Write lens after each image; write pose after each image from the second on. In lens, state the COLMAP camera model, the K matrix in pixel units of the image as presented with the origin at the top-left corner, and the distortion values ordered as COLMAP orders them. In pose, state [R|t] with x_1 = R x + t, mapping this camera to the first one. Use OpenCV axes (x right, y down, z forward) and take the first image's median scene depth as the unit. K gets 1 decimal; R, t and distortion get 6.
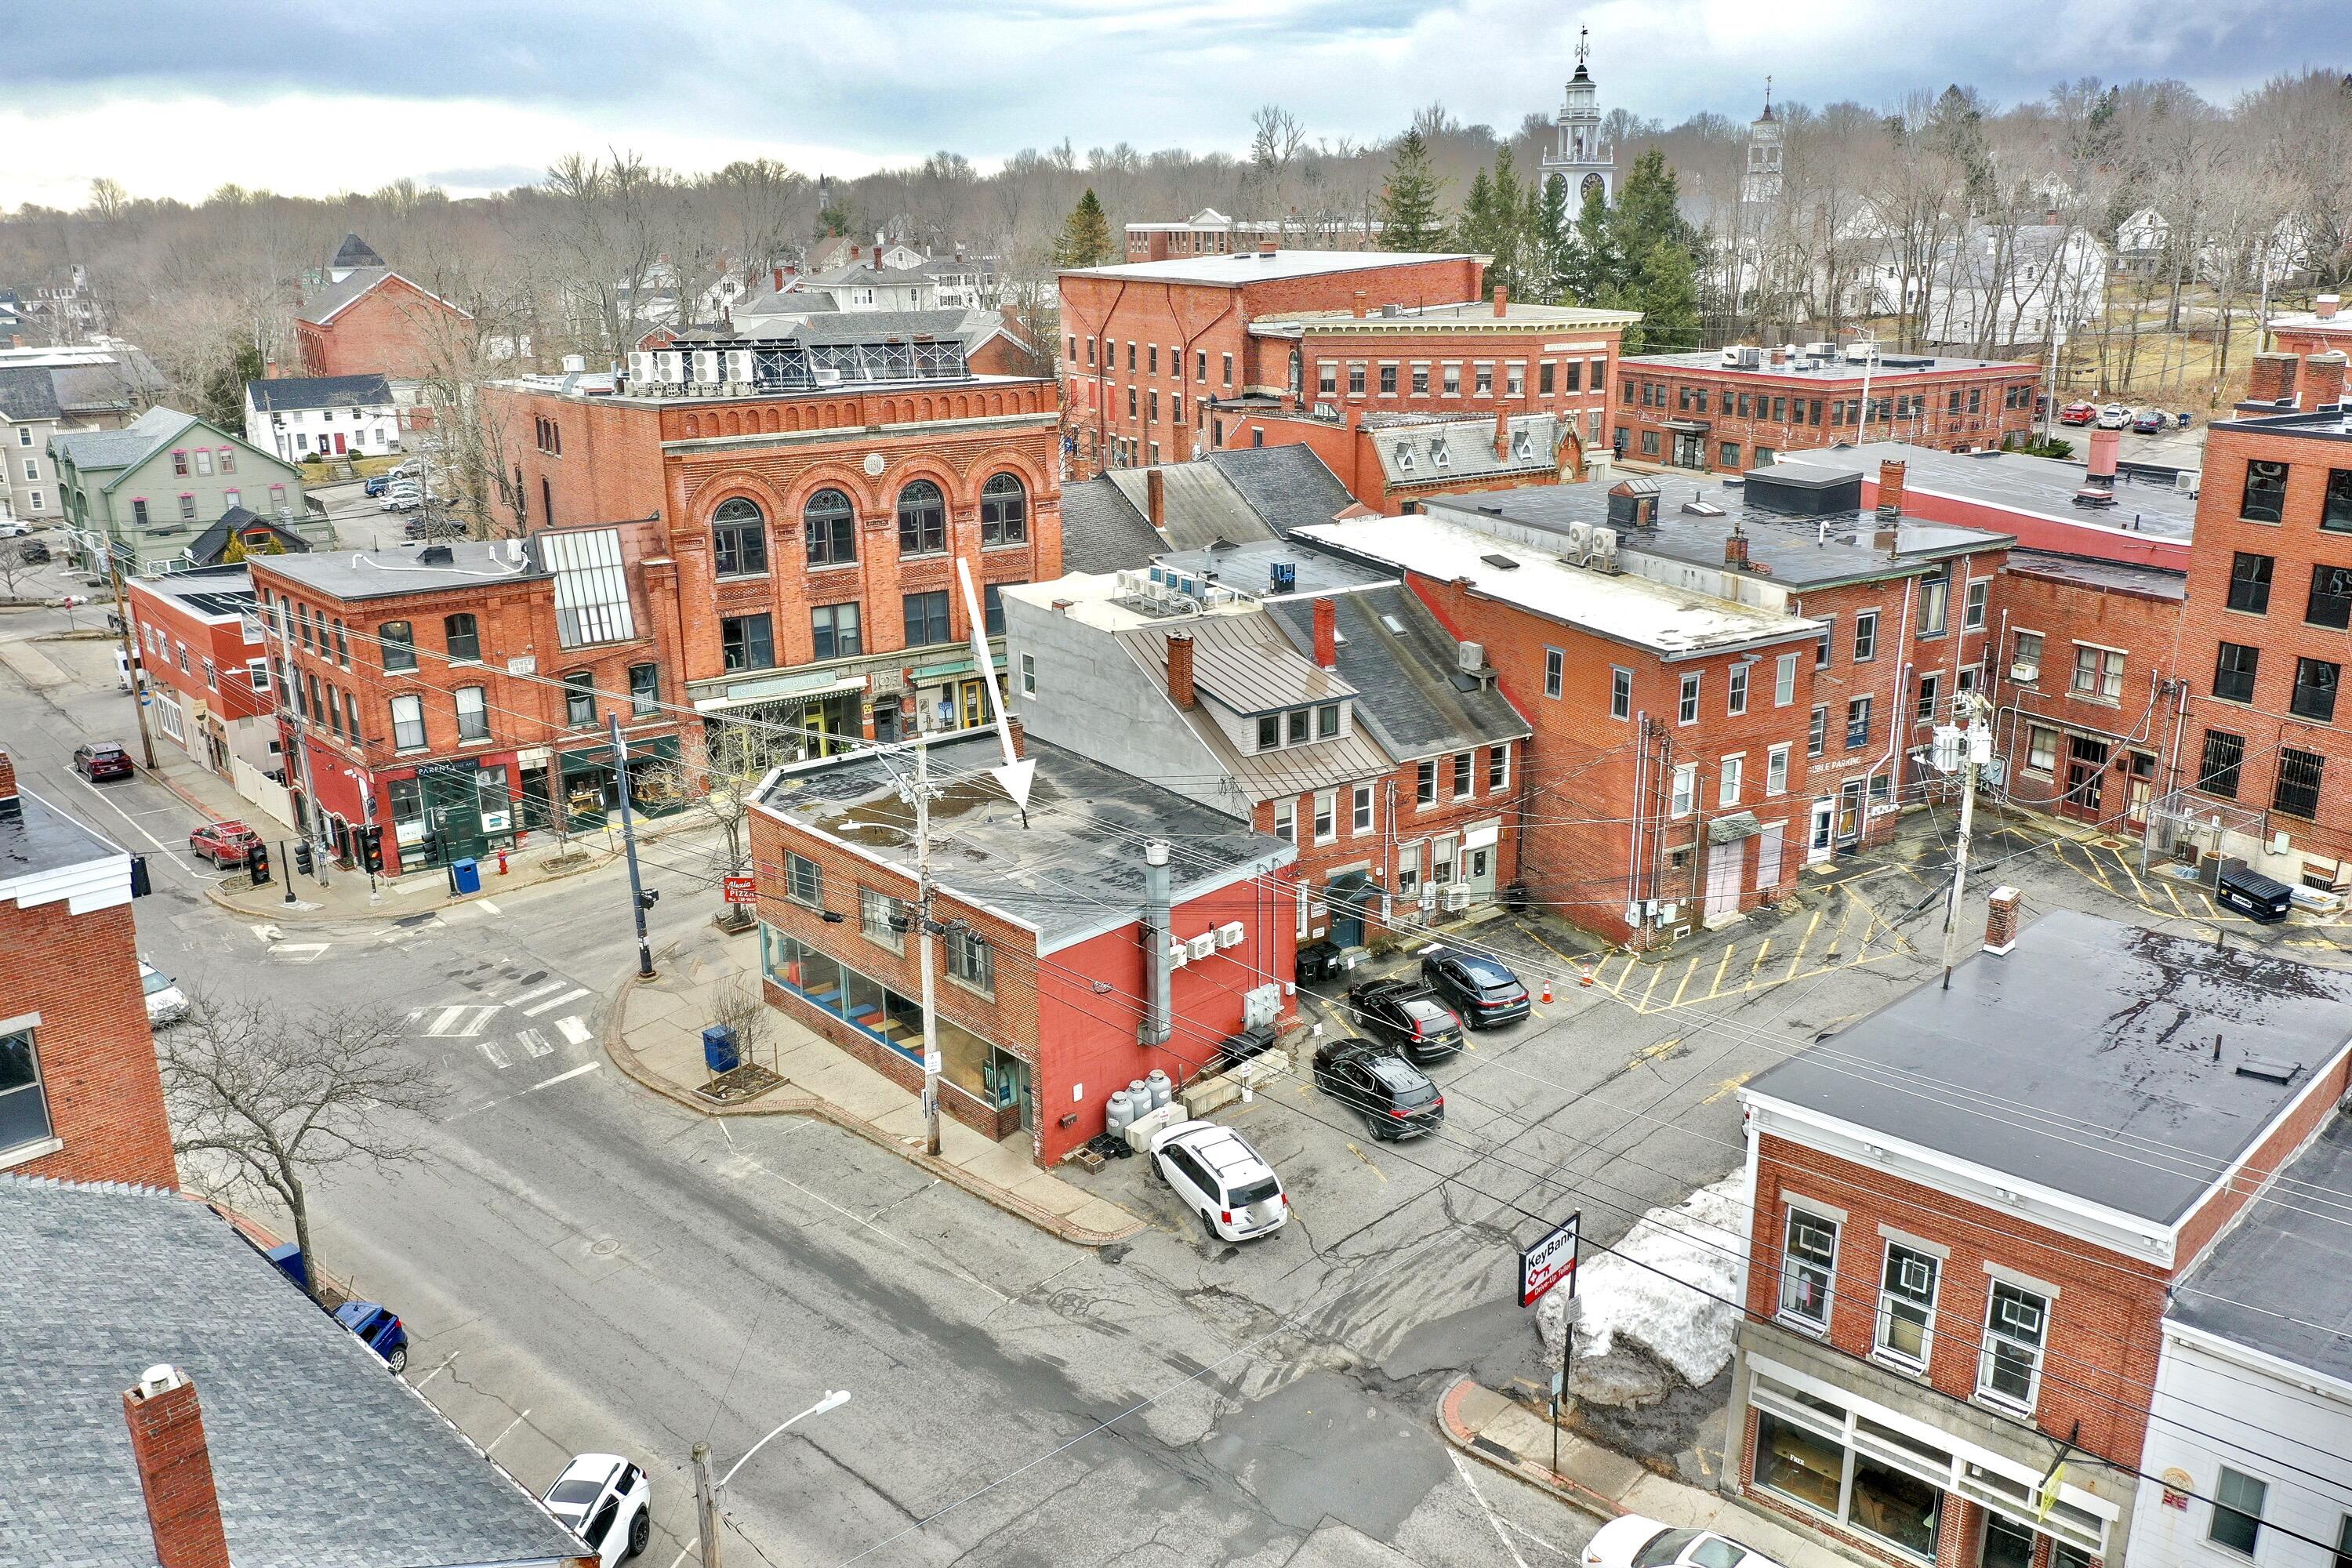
lens RADIAL K [[1862.9, 0, 1174.7], [0, 1862.9, 792.3], [0, 0, 1]] dist [-0.006685, 0.005121]
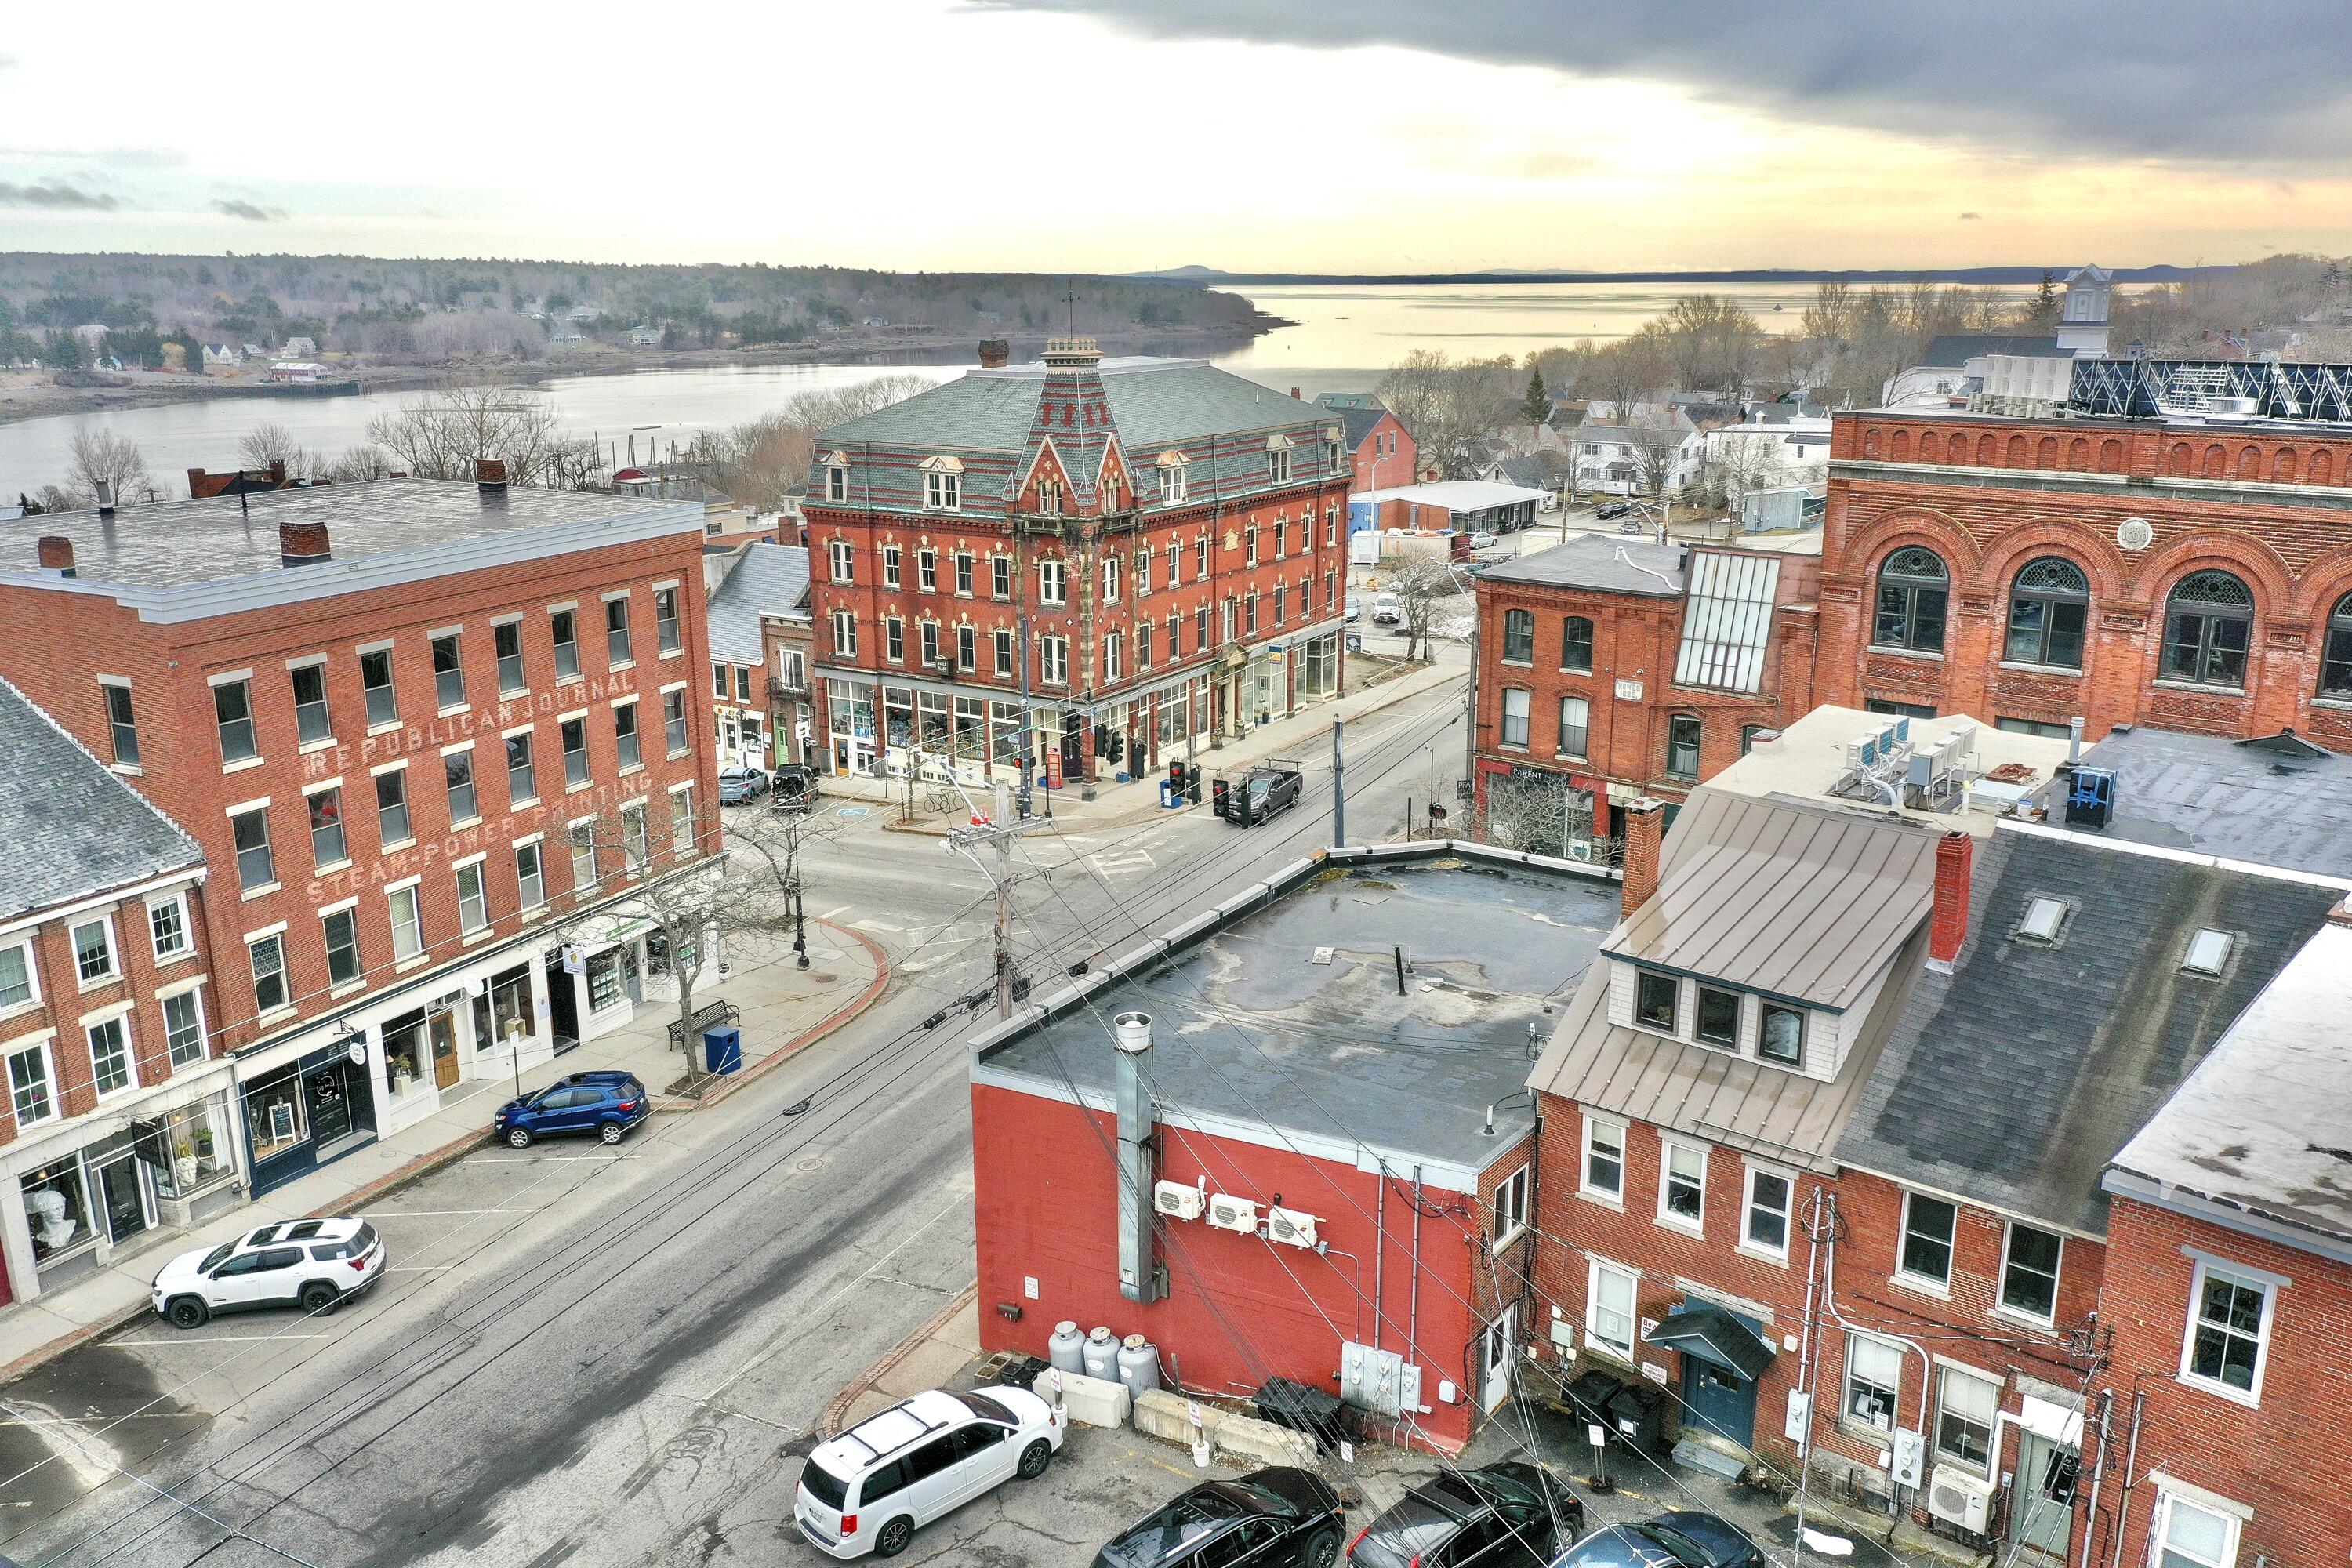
lens RADIAL K [[1862.4, 0, 1176.0], [0, 1862.4, 784.0], [0, 0, 1]] dist [-0.000339, -0.004051]
pose [[0.283087, 0.260443, -0.923055, 0.394363], [-0.281963, 0.942493, 0.179453, -0.118487], [0.916711, 0.209466, 0.340243, 0.492908]]
